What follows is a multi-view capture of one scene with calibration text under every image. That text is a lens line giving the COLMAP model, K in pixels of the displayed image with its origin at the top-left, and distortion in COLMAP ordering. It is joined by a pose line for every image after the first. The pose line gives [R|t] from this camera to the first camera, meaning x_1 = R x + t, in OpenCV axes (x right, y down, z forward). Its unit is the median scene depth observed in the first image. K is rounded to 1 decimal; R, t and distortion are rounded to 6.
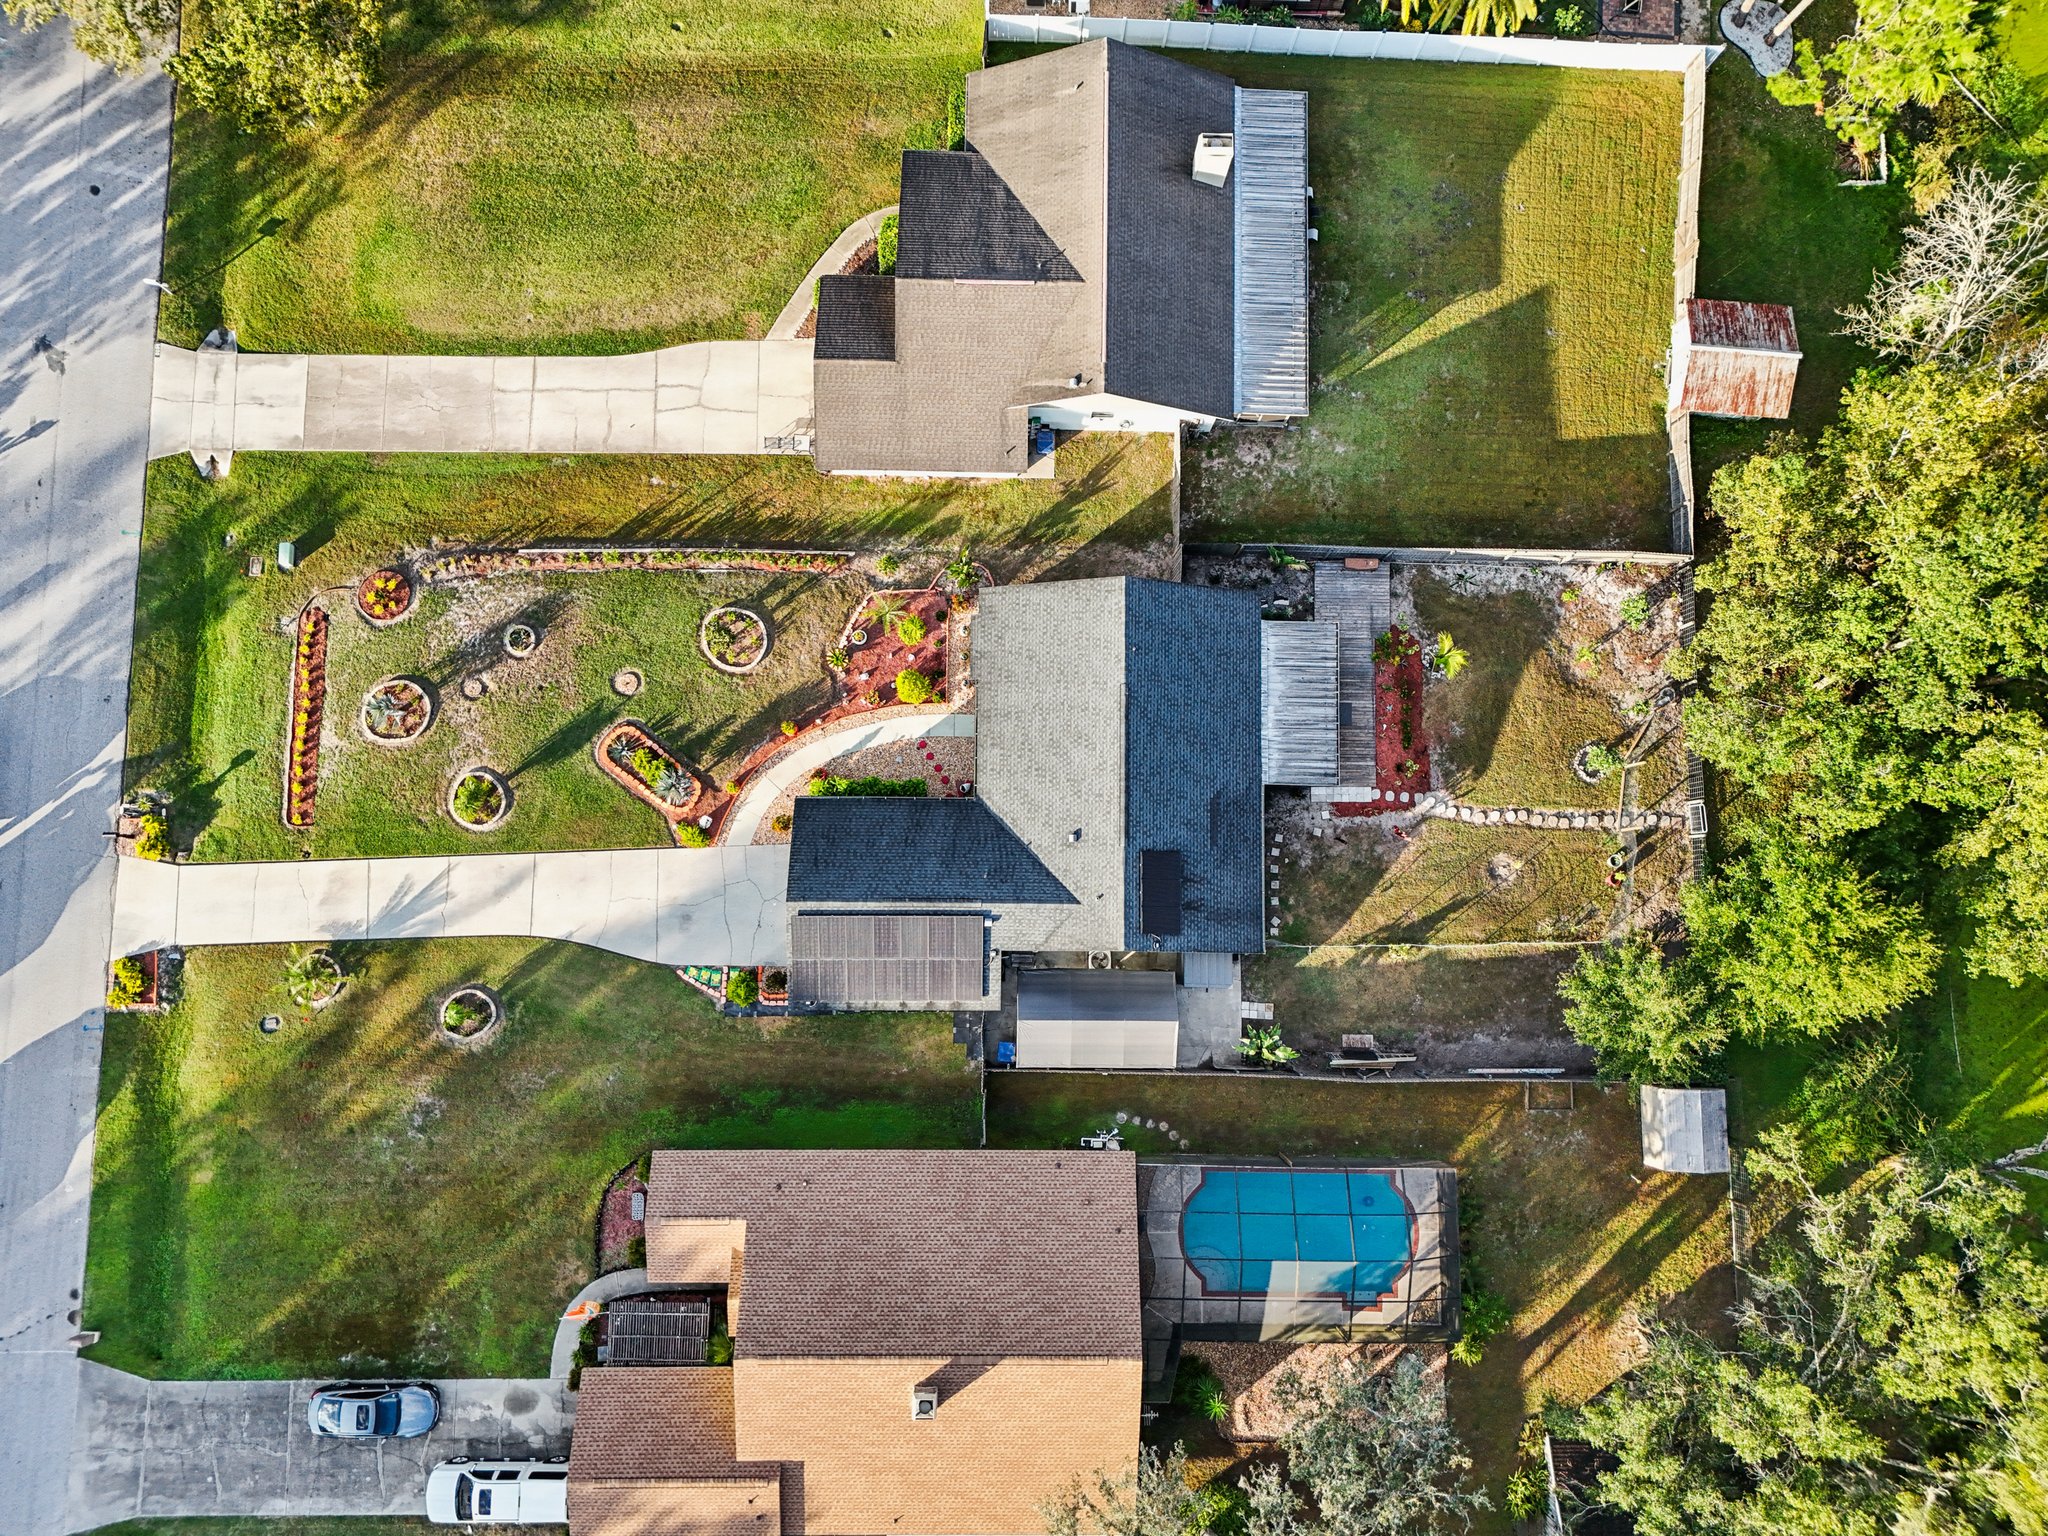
lens RADIAL K [[1516.2, 0, 1016.6], [0, 1516.2, 751.4], [0, 0, 1]] dist [0.061440, -0.063387]
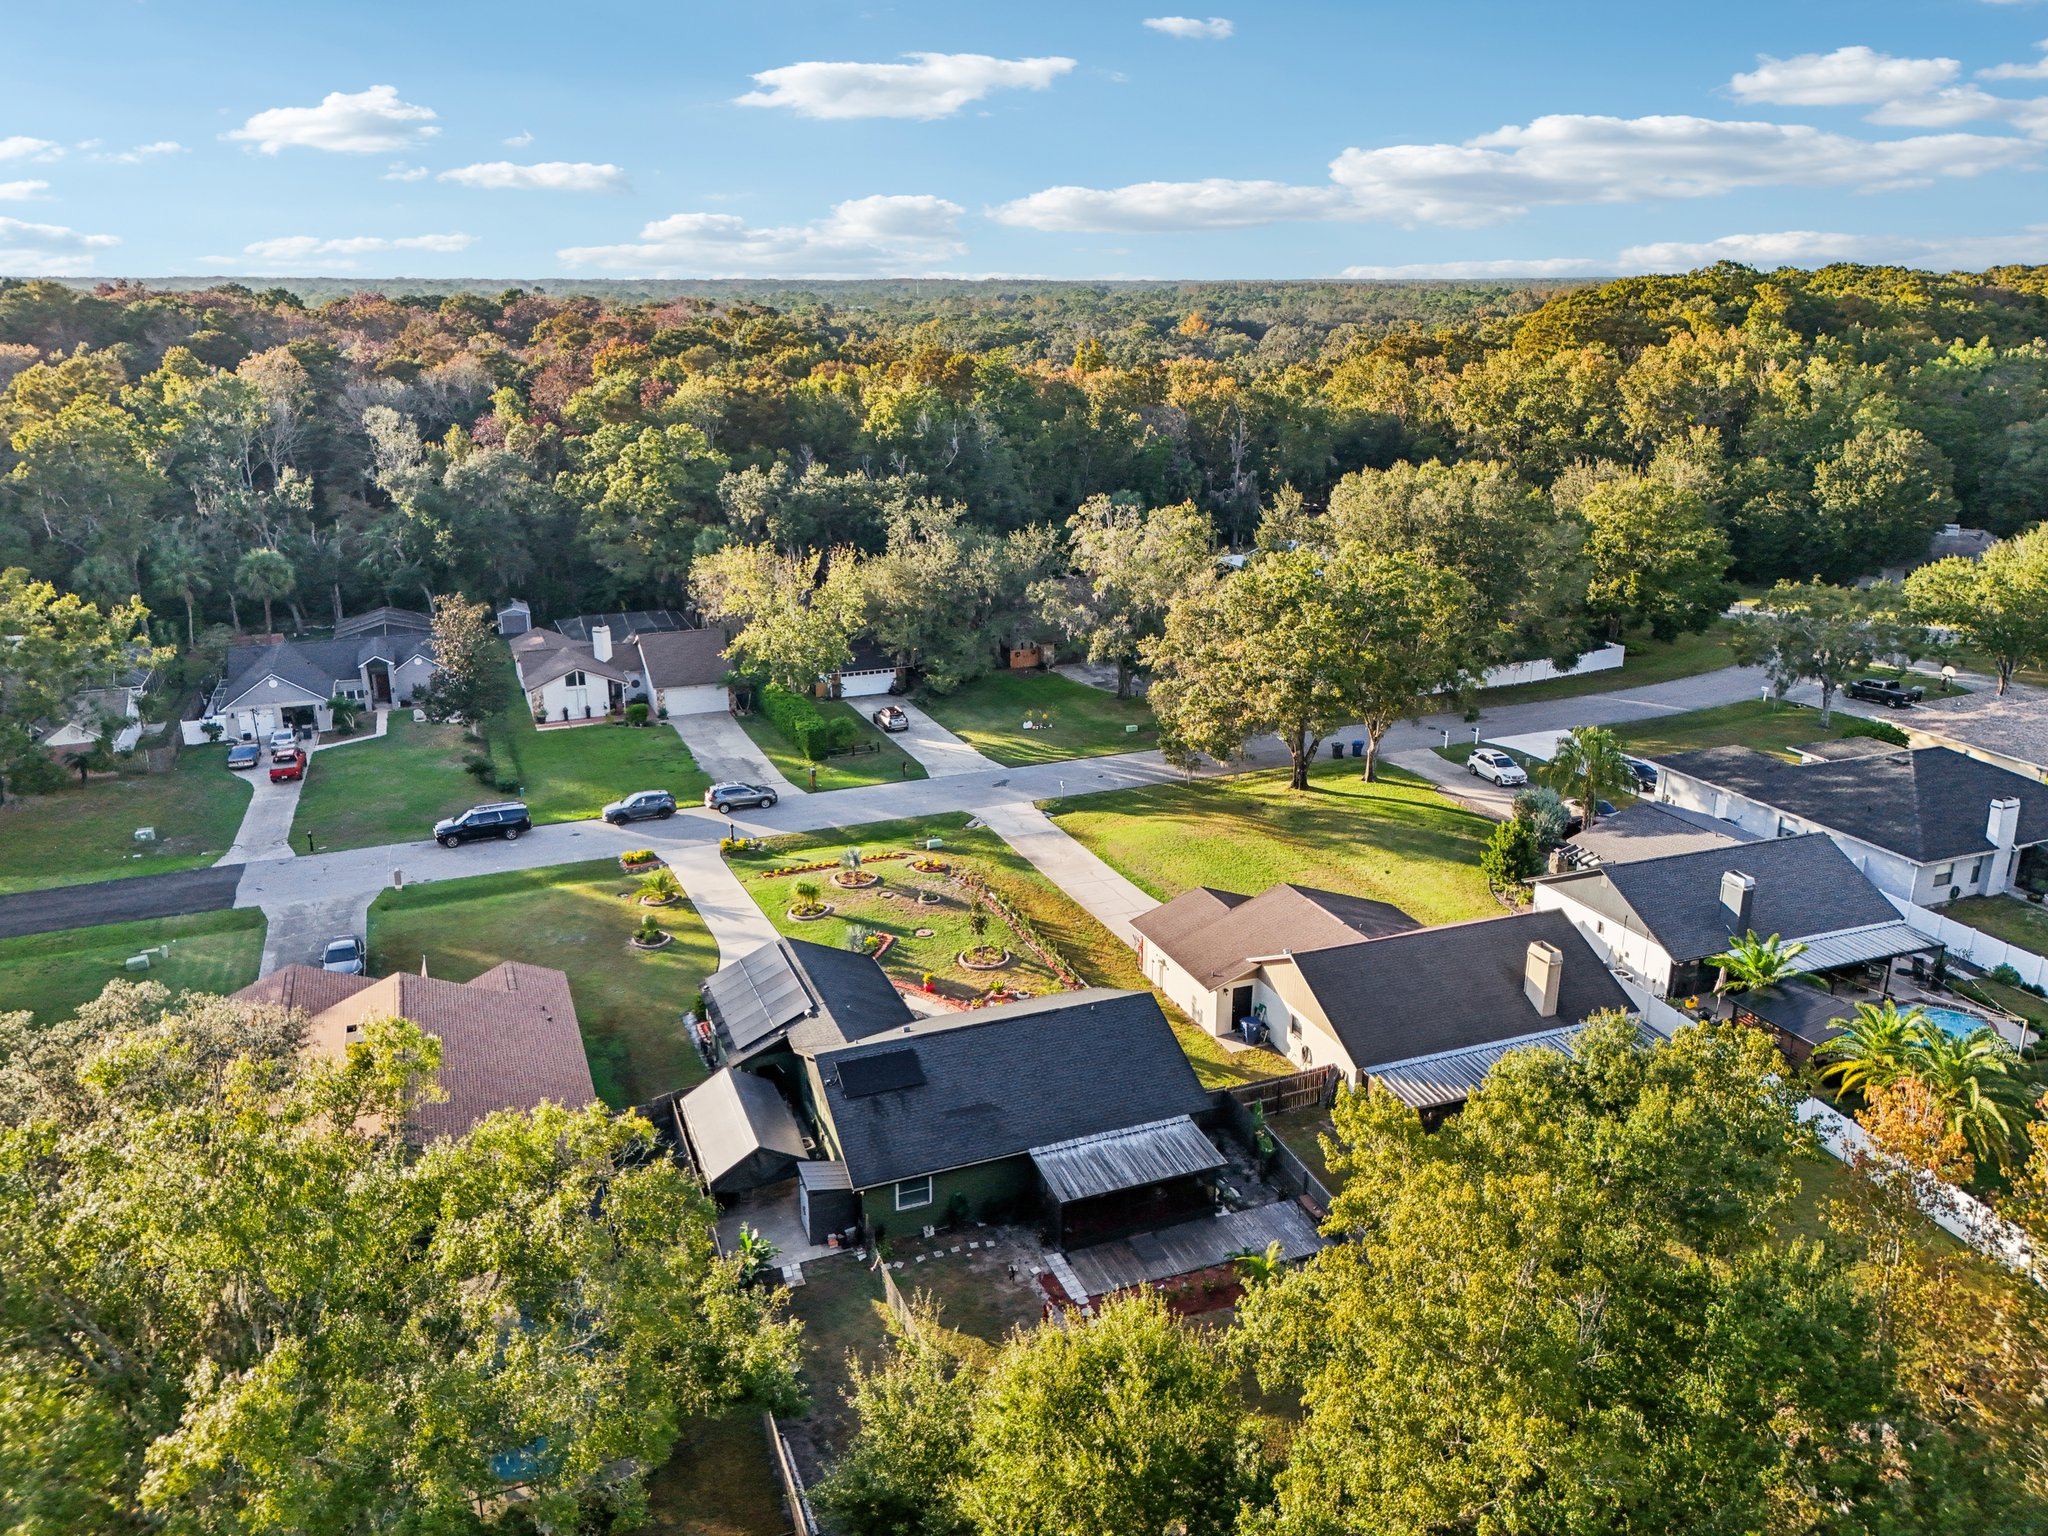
lens RADIAL K [[1516.2, 0, 1022.7], [0, 1516.2, 763.4], [0, 0, 1]] dist [0.061440, -0.063387]
pose [[0.371439, 0.264373, -0.890023, 0.892957], [-0.920569, 0.229562, -0.315997, 0.255370], [0.120774, 0.936701, 0.328642, 0.453871]]
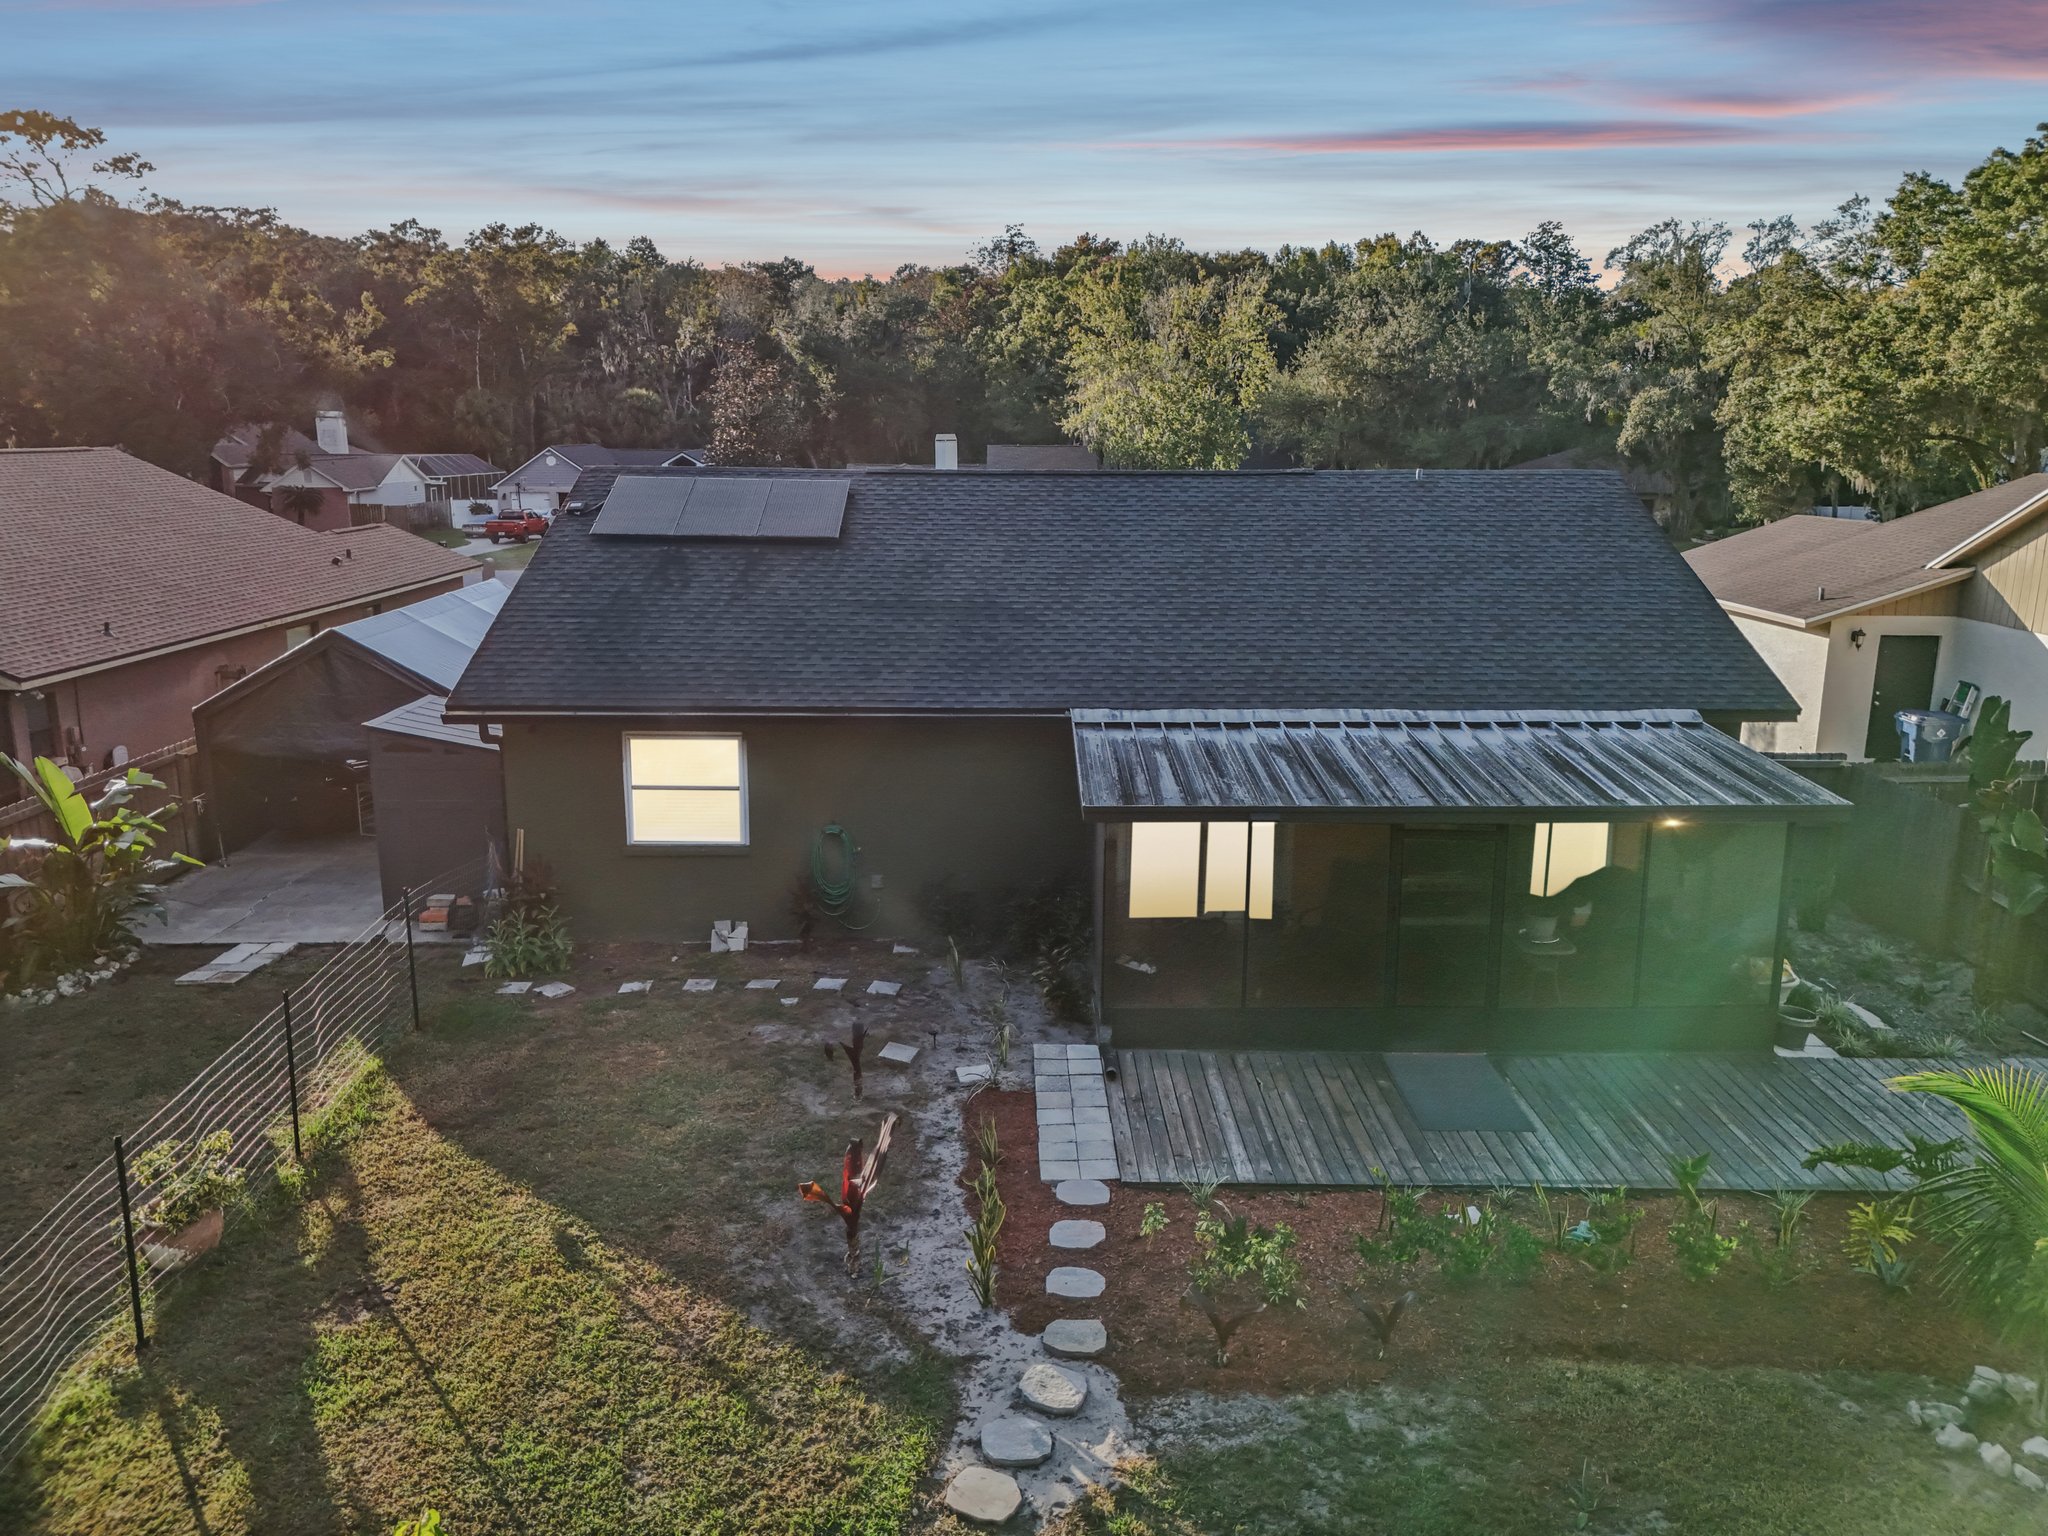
lens RADIAL K [[1516.2, 0, 1023.8], [0, 1516.2, 760.6], [0, 0, 1]] dist [0.061440, -0.063387]
pose [[0.014395, 0.200151, -0.979659, 0.410789], [-0.993638, 0.112314, 0.008347, 0.028154], [0.111700, 0.973306, 0.200494, 0.918709]]
